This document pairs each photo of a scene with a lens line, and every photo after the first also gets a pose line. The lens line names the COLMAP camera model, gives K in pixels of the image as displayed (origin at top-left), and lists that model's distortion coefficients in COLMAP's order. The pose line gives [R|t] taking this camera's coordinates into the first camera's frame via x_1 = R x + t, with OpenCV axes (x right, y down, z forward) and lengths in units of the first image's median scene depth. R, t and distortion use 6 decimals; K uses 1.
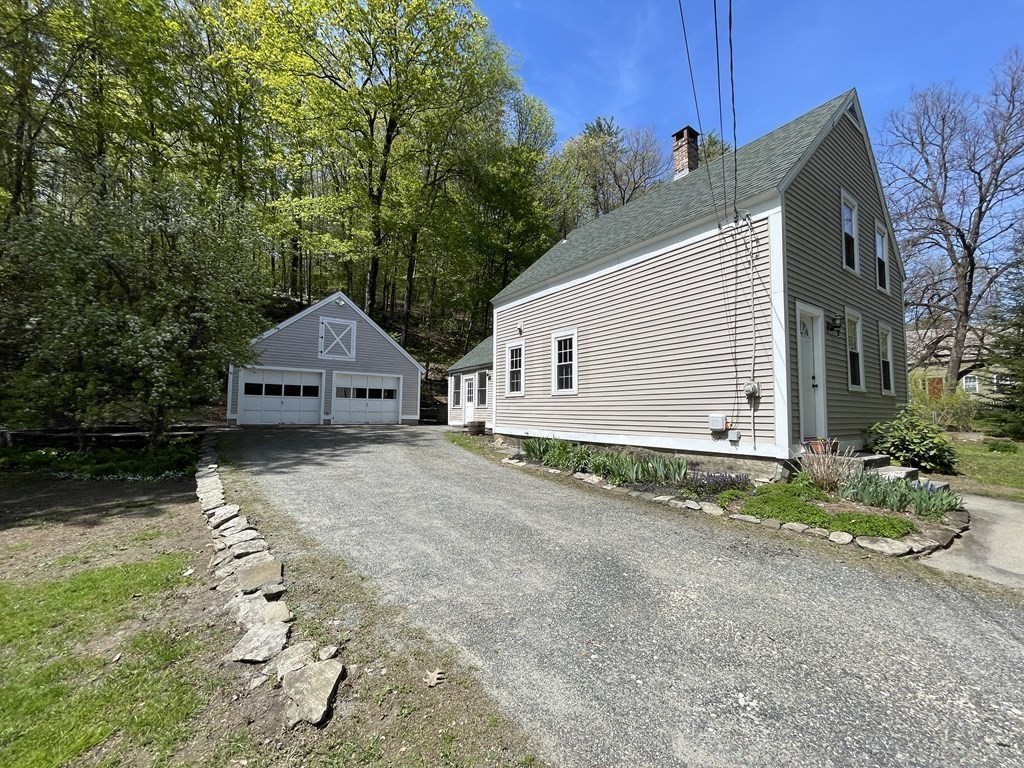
lens RADIAL K [[413.1, 0, 516.7], [0, 413.1, 386.4], [0, 0, 1]] dist [-0.001176, 0.000178]
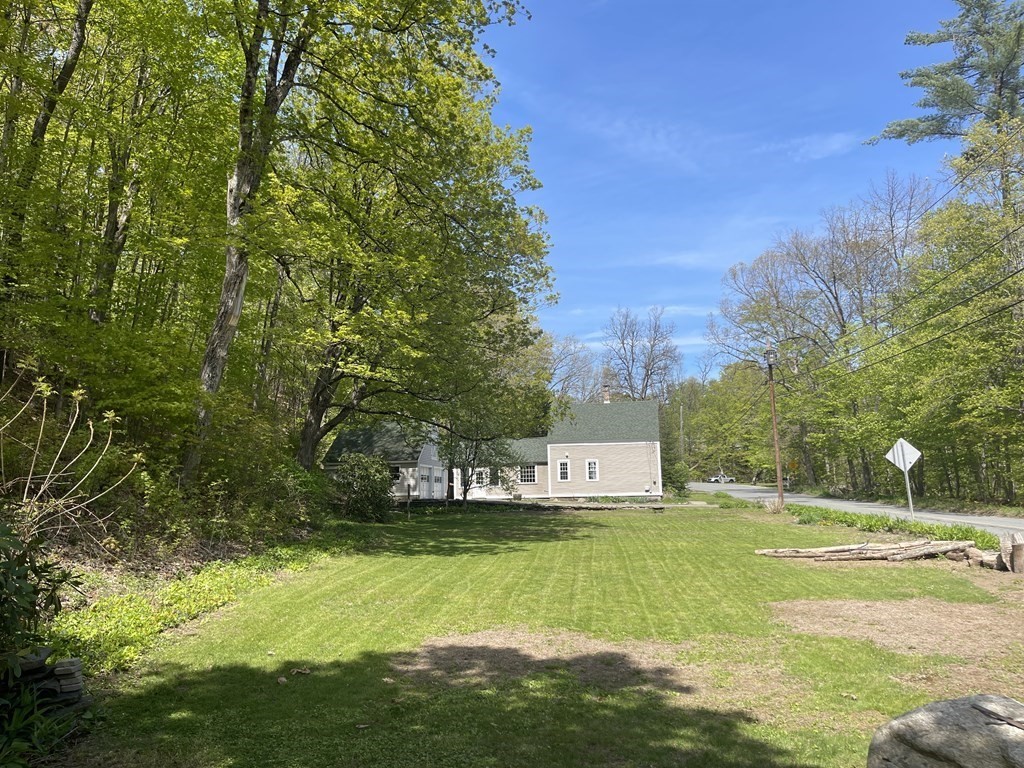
lens RADIAL K [[767.7, 0, 511.8], [0, 767.7, 384.7], [0, 0, 1]] dist [0.010002, -0.007485]
pose [[0.709212, 0.080878, 0.700340, -2.485788], [-0.017555, 0.995116, -0.097142, -0.073023], [-0.704776, 0.056600, 0.707168, -1.491445]]
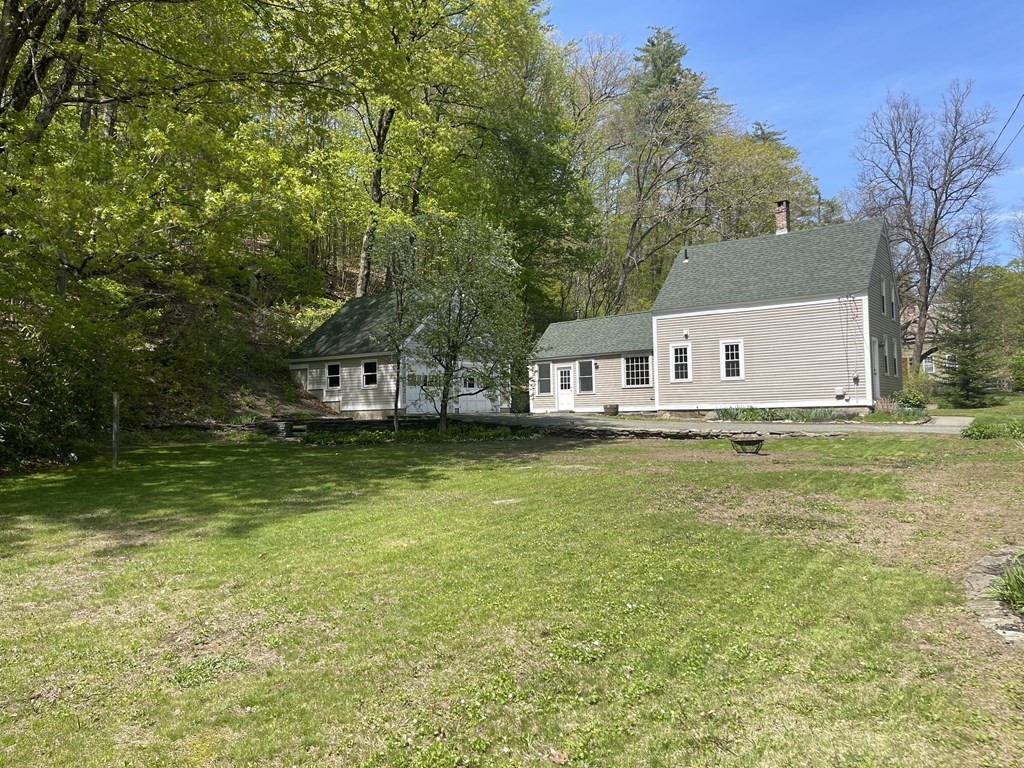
lens RADIAL K [[767.7, 0, 512.5], [0, 767.7, 383.6], [0, 0, 1]] dist [0.010002, -0.007485]
pose [[0.942798, -0.019100, 0.332818, -0.973435], [0.011787, 0.999643, 0.023977, -0.027662], [-0.333157, -0.018683, 0.942686, -0.873434]]
